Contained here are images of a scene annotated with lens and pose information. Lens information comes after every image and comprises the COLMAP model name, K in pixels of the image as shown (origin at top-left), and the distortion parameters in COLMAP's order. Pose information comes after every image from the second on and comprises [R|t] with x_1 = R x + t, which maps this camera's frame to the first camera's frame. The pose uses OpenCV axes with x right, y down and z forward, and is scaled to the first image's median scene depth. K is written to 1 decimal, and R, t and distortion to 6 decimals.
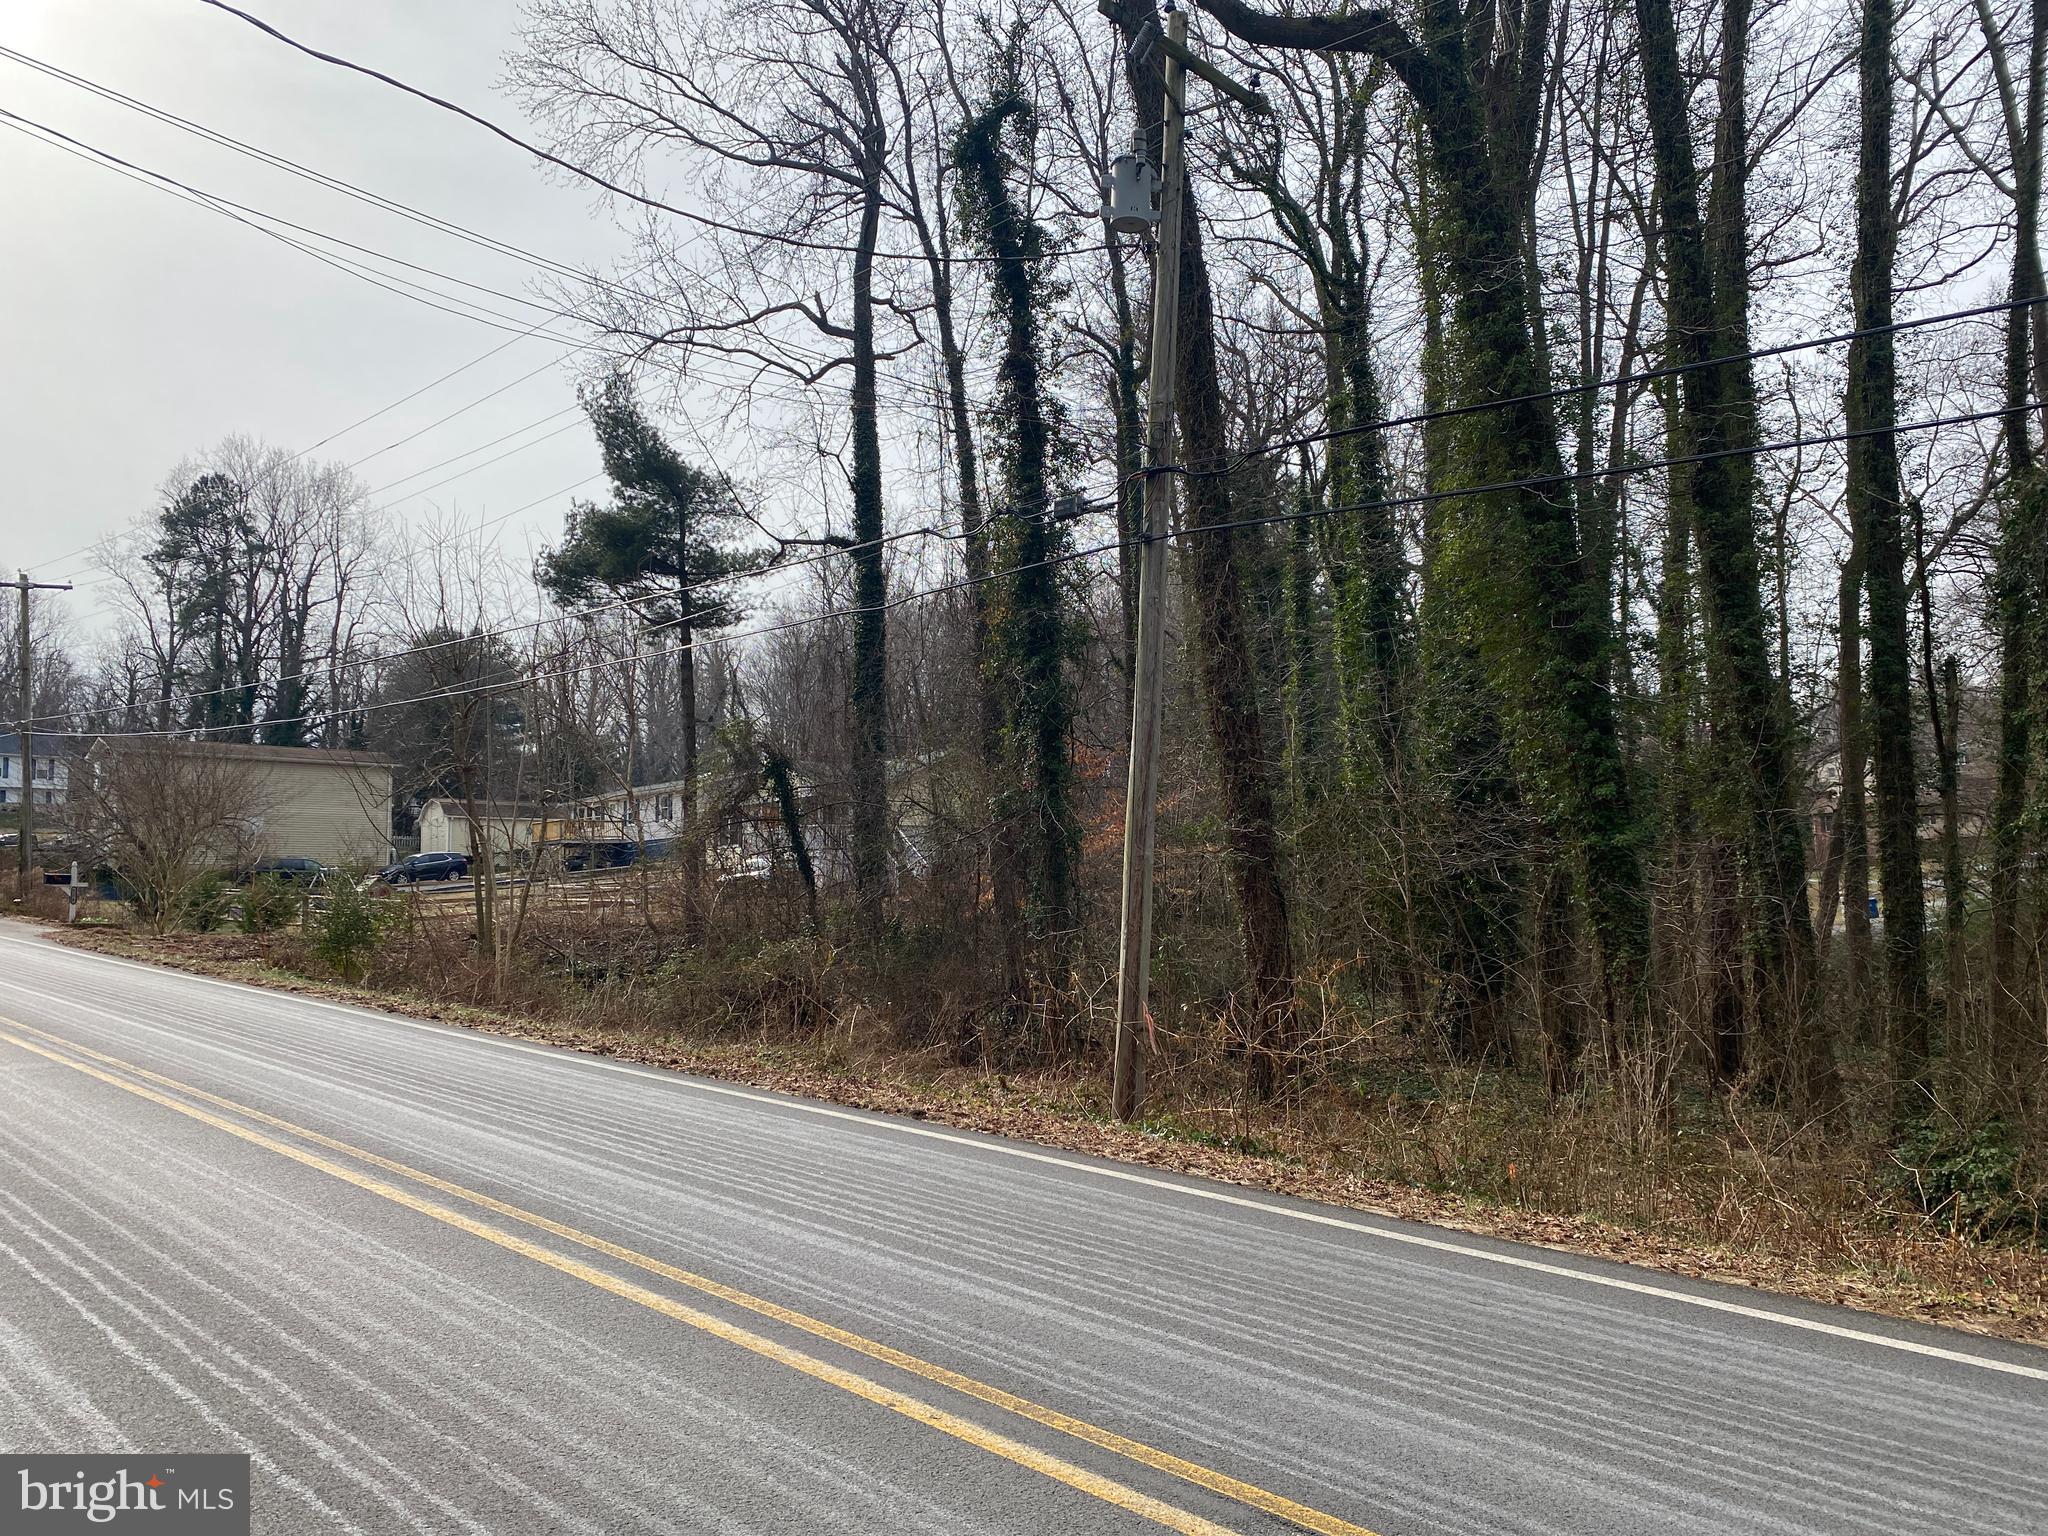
lens RADIAL K [[1534.0, 0, 1027.4], [0, 1534.0, 798.7], [0, 0, 1]] dist [0.034885, -0.027796]
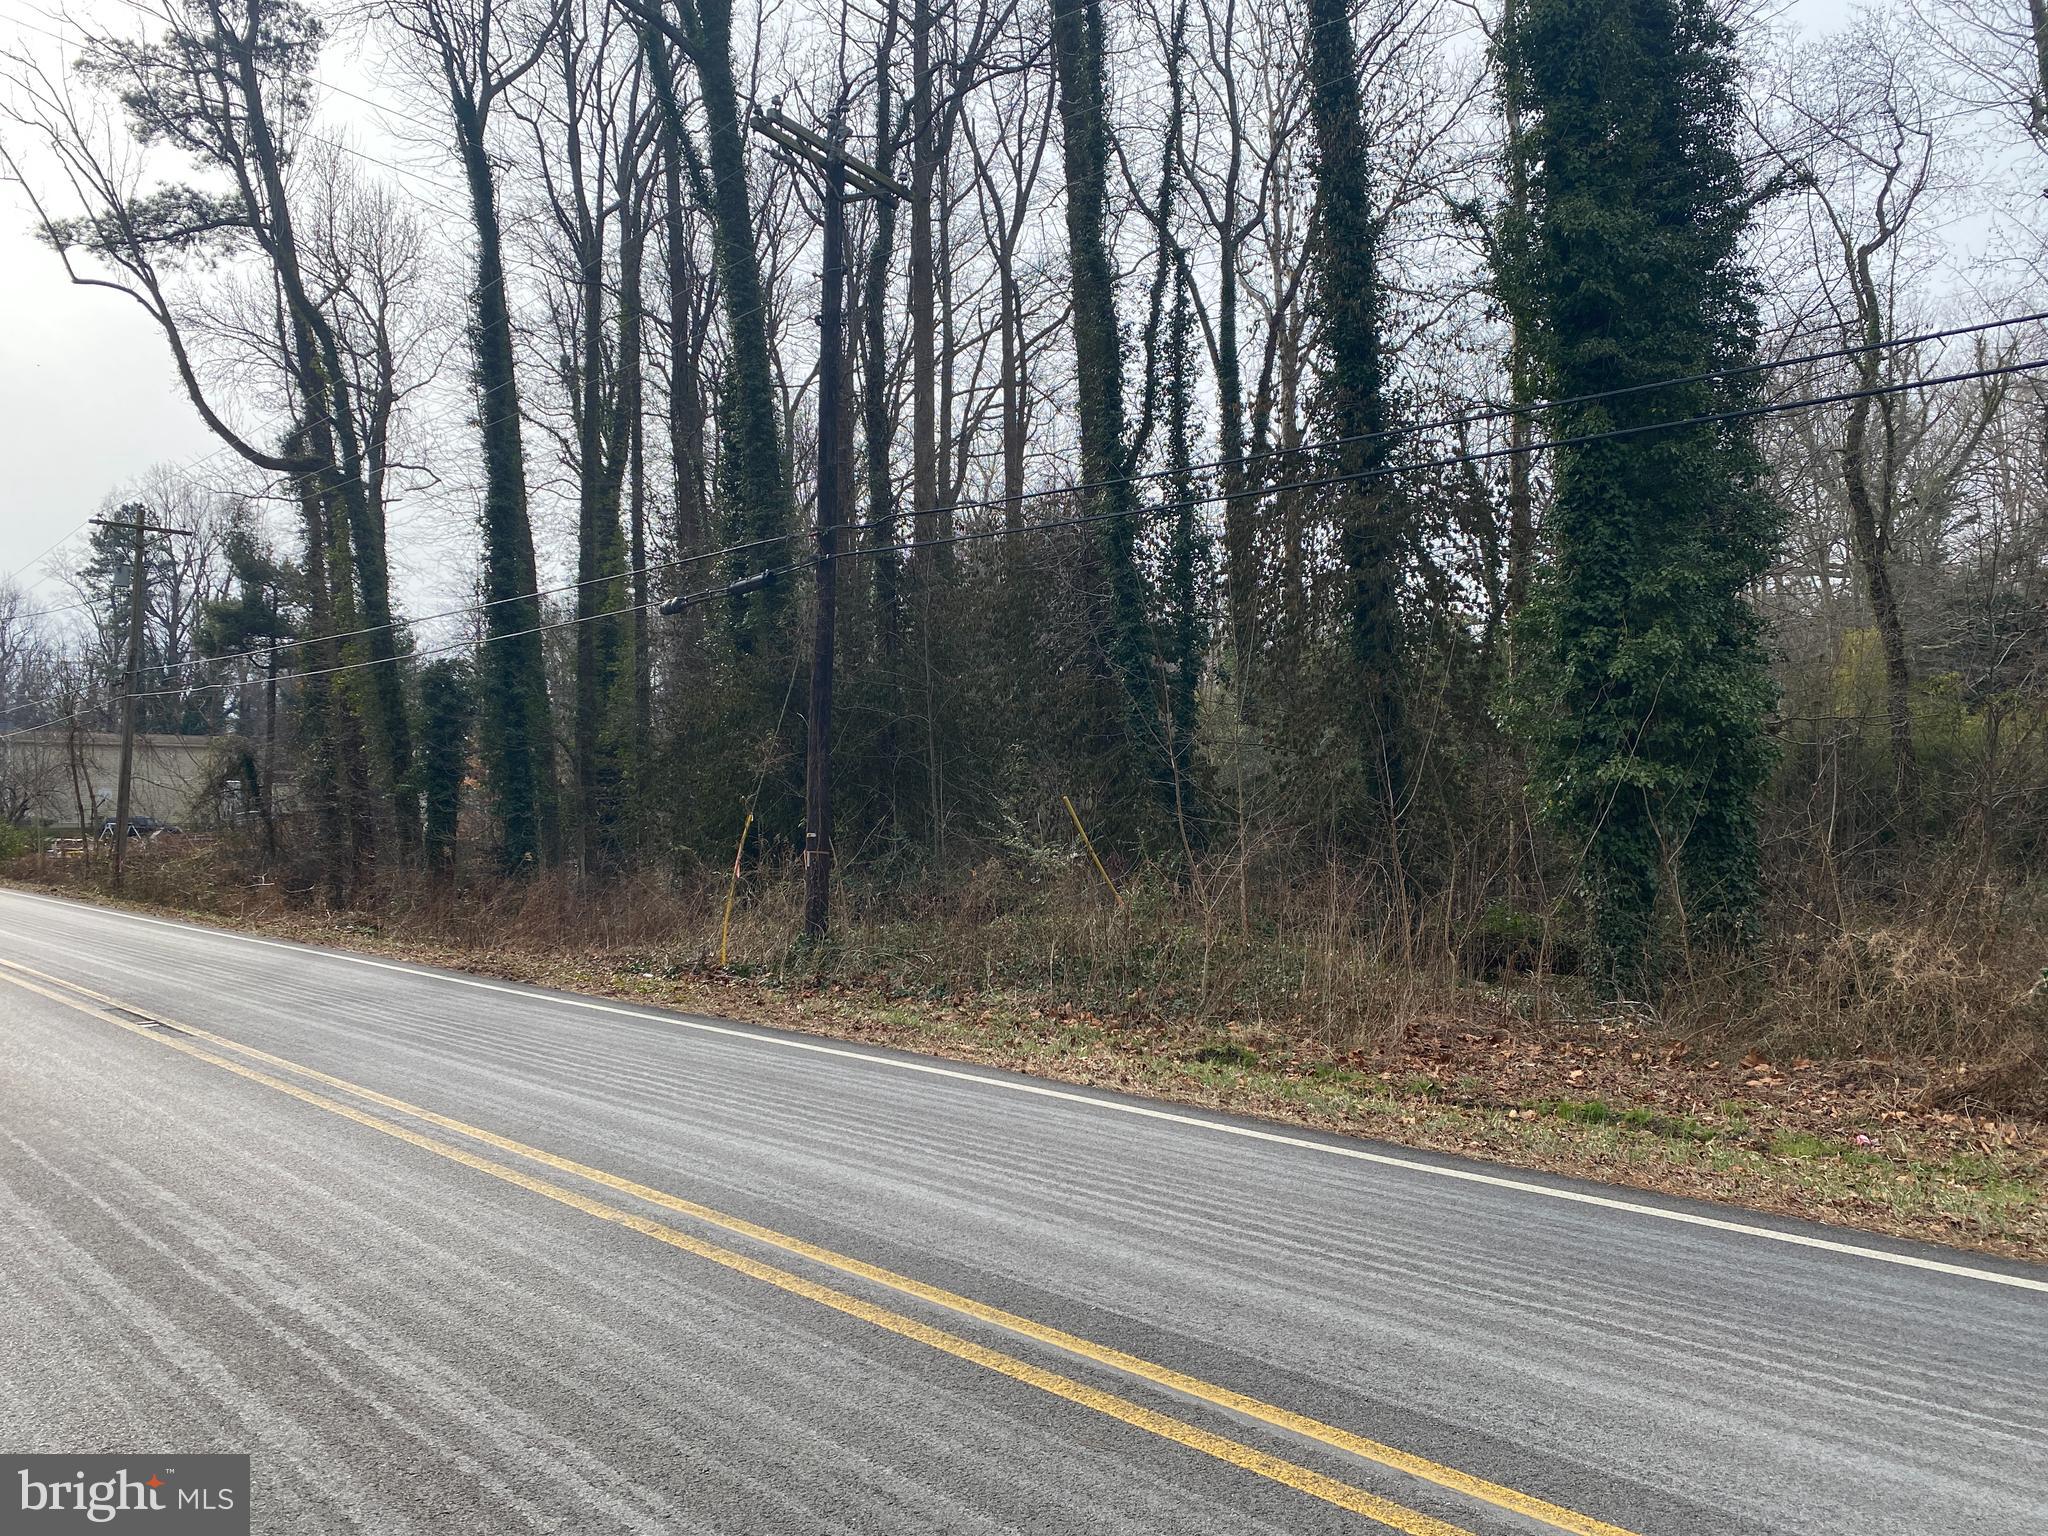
lens RADIAL K [[1534.0, 0, 1027.4], [0, 1534.0, 798.7], [0, 0, 1]] dist [0.034885, -0.027796]
pose [[0.999439, -0.020667, -0.026337, 0.706274], [0.021609, 0.999118, 0.036014, -0.019352], [0.025569, -0.036563, 0.999004, -0.717656]]
